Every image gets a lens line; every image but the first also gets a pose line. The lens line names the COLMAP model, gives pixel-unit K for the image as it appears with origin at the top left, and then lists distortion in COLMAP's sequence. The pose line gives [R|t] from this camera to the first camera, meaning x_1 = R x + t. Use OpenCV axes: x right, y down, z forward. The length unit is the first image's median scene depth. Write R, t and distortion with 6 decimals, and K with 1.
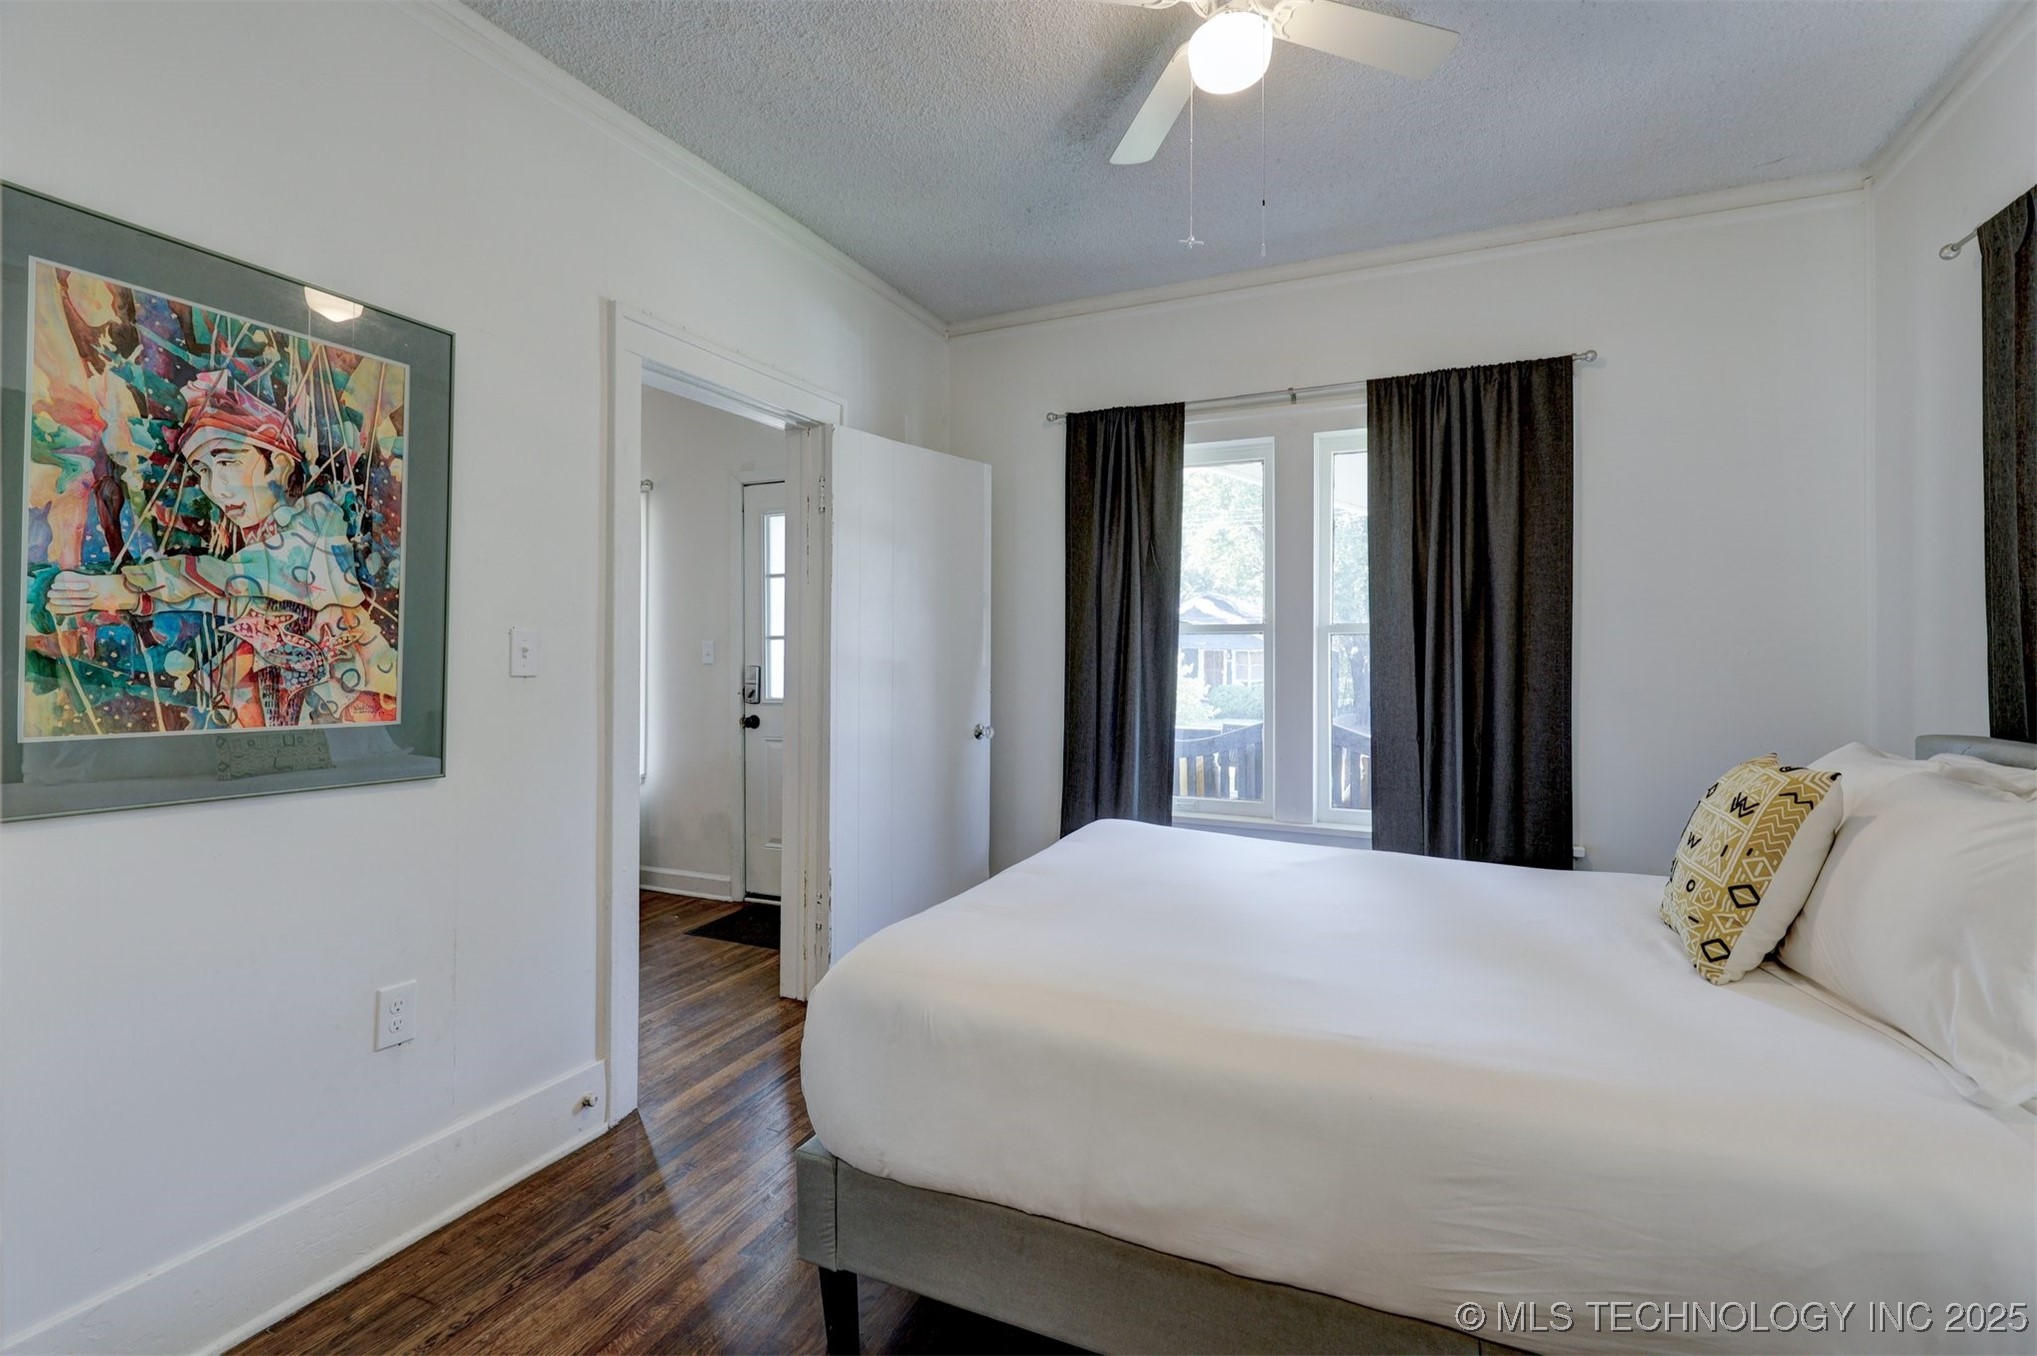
lens RADIAL K [[925.9, 0, 988.3], [0, 925.9, 659.8], [0, 0, 1]] dist [0.000403, -0.000030]
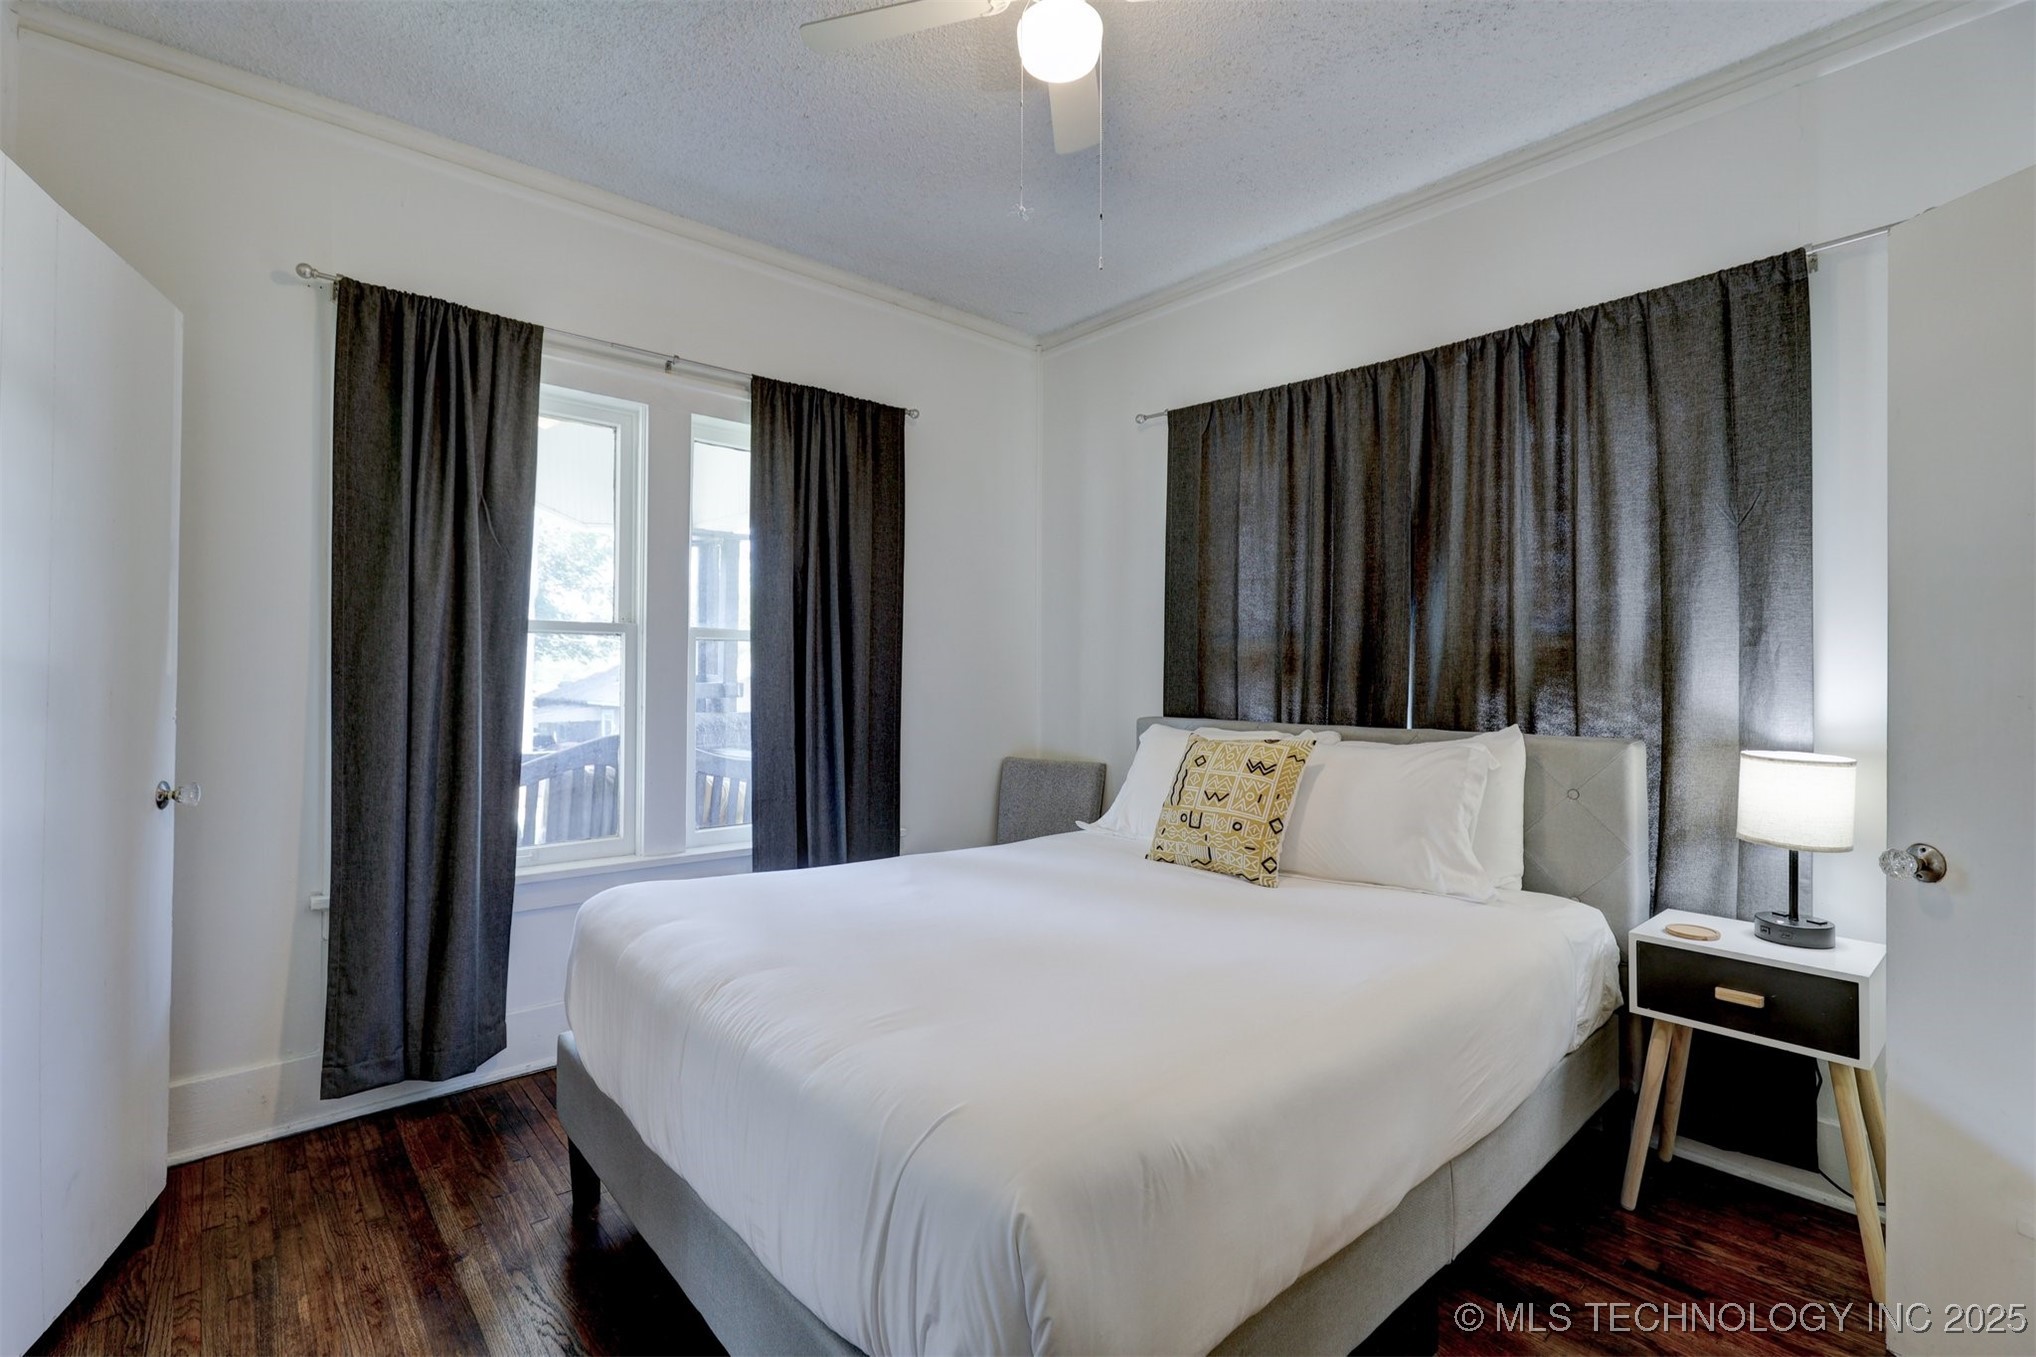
lens RADIAL K [[925.5, 0, 1019.3], [0, 925.5, 662.5], [0, 0, 1]] dist [0.000403, -0.000030]
pose [[0.400152, 0.010403, 0.916390, -0.353535], [-0.007076, 0.999941, -0.008262, 0.000715], [-0.916421, -0.003178, 0.400202, 0.365378]]
